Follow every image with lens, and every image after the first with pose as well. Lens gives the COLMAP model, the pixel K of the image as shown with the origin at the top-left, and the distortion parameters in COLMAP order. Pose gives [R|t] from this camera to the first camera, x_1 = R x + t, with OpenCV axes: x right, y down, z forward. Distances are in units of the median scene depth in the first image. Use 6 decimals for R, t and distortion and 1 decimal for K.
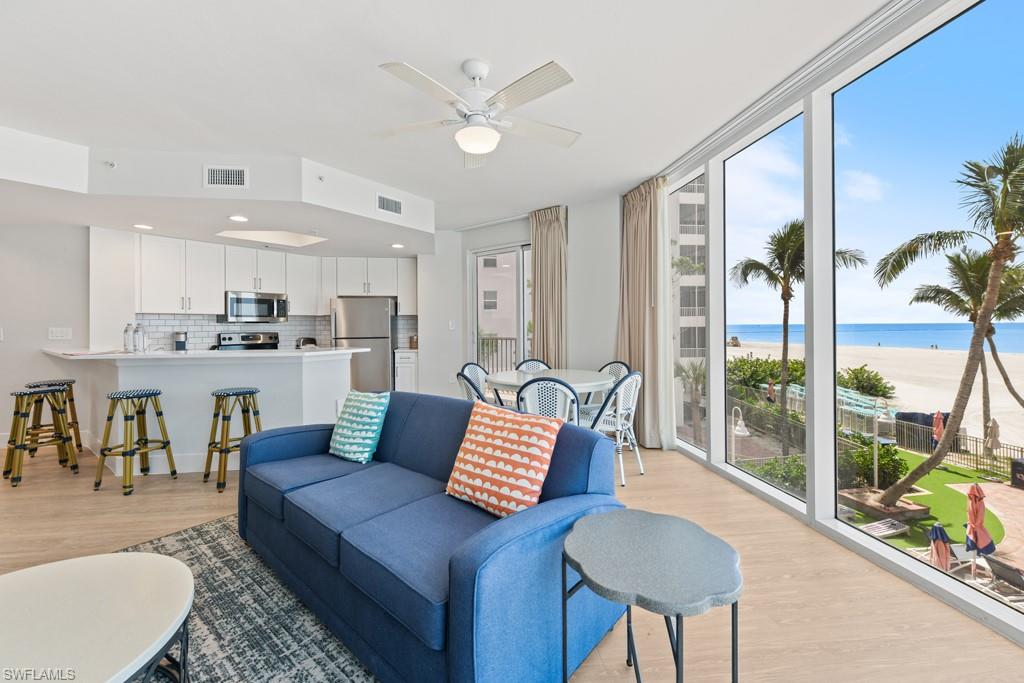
lens RADIAL K [[409.3, 0, 506.1], [0, 409.3, 326.5], [0, 0, 1]] dist [0.000236, -0.000064]
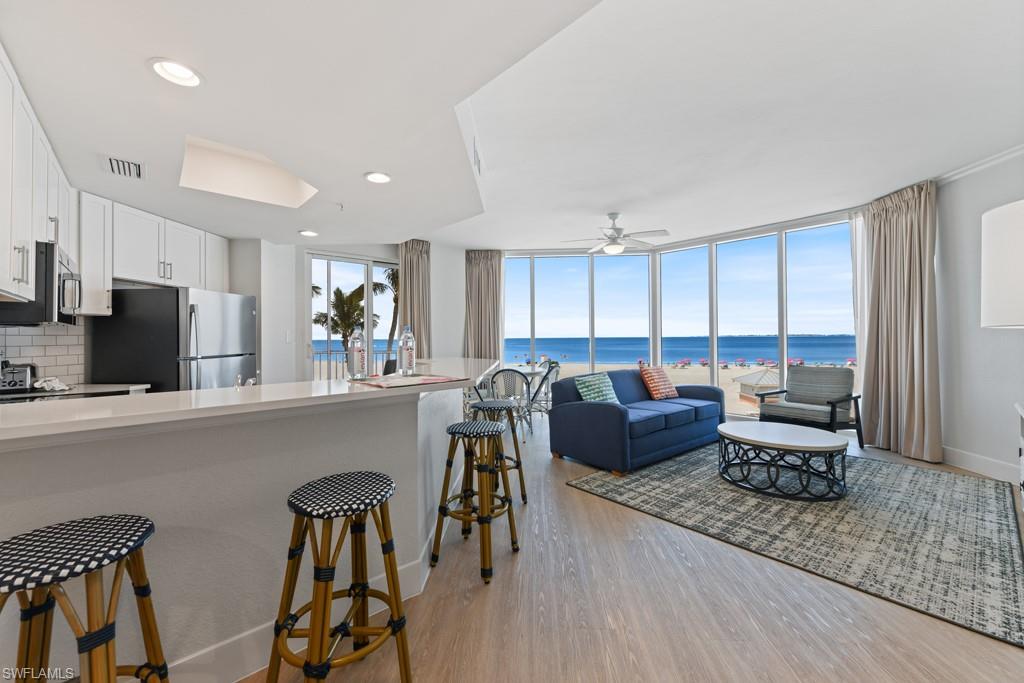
lens RADIAL K [[401.1, 0, 510.1], [0, 401.1, 334.8], [0, 0, 1]] dist [0.001343, 0.000055]
pose [[0.179044, 0.012973, 0.983756, -1.209719], [0.008005, 0.999861, -0.014642, 0.011494], [-0.983809, 0.010497, 0.178915, 0.629547]]
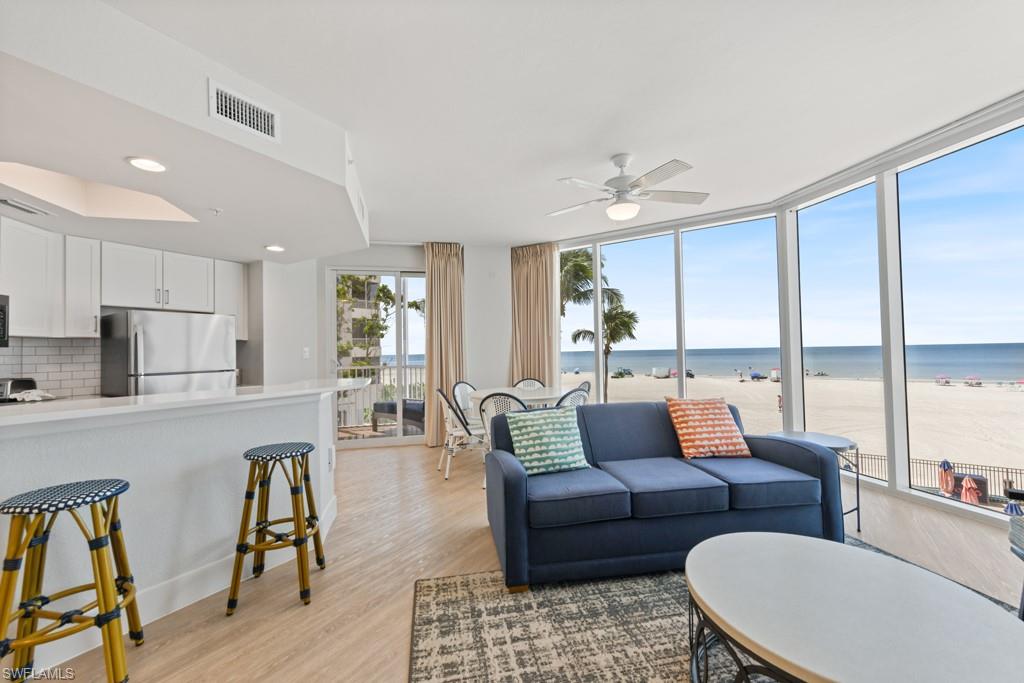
lens RADIAL K [[403.8, 0, 510.7], [0, 403.8, 343.6], [0, 0, 1]] dist [0.001818, 0.000142]
pose [[0.634274, 0.011935, 0.773016, -0.728224], [0.015132, 0.999498, -0.027848, 0.010264], [-0.772960, 0.029360, 0.633775, 0.241360]]
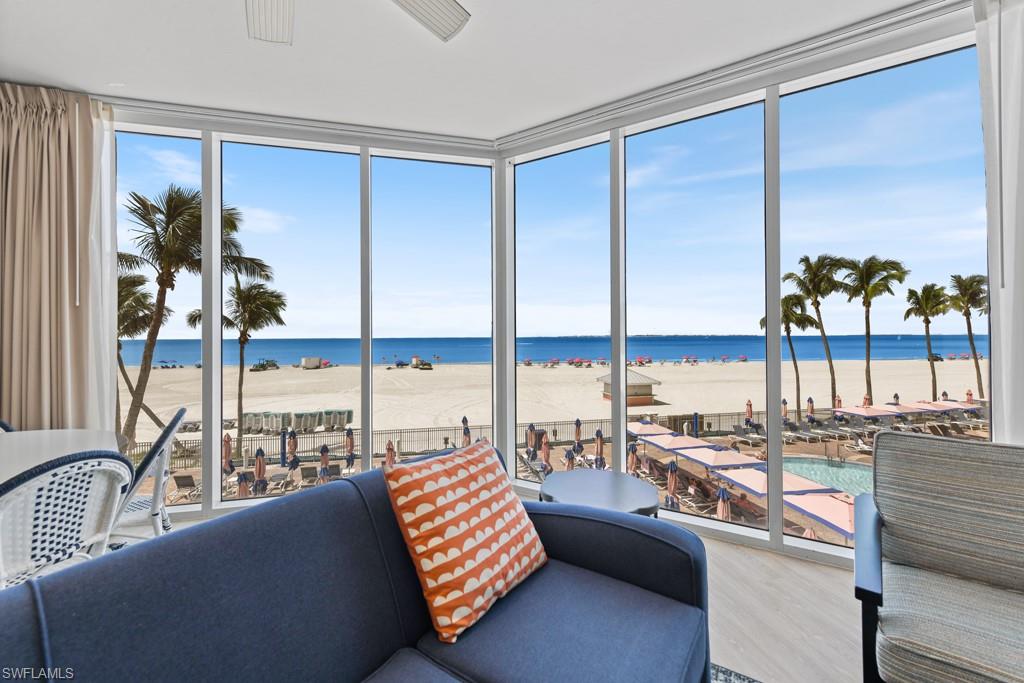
lens RADIAL K [[410.2, 0, 507.9], [0, 410.2, 335.2], [0, 0, 1]] dist [0.001501, 0.000136]
pose [[-0.116096, 0.012890, 0.993154, -0.299296], [0.006855, 0.999902, -0.012176, 0.006333], [-0.993214, 0.005394, -0.116174, 0.426336]]
